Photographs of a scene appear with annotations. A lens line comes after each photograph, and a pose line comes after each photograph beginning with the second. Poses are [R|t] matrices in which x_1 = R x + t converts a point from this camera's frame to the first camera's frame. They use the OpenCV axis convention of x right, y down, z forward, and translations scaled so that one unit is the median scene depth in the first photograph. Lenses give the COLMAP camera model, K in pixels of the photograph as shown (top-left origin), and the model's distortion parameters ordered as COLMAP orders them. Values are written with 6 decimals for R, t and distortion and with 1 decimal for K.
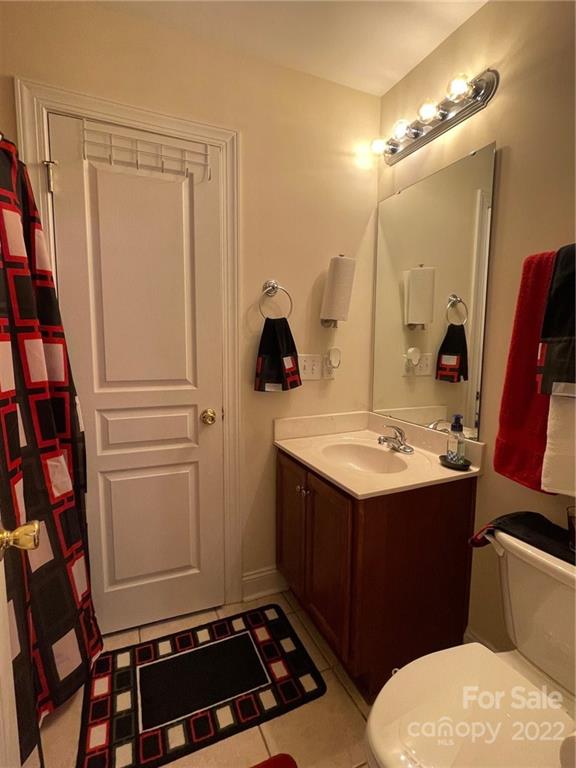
lens RADIAL K [[382.9, 0, 289.1], [0, 382.9, 384.2], [0, 0, 1]] dist [-0.002528, -0.000436]
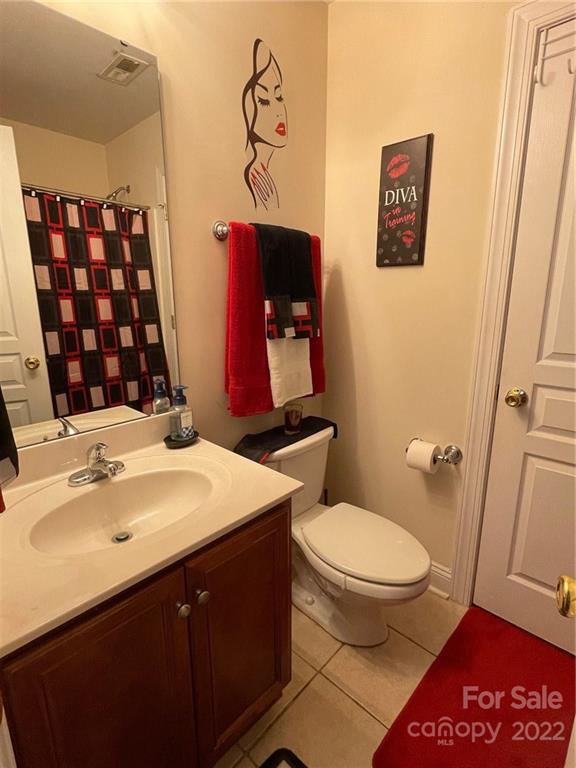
lens RADIAL K [[382.9, 0, 288.1], [0, 382.9, 384.3], [0, 0, 1]] dist [-0.002528, -0.000436]
pose [[-0.384354, -0.224661, 0.895433, -0.456096], [0.097154, 0.954708, 0.281235, -0.151780], [-0.918059, 0.195089, -0.345119, 1.124671]]
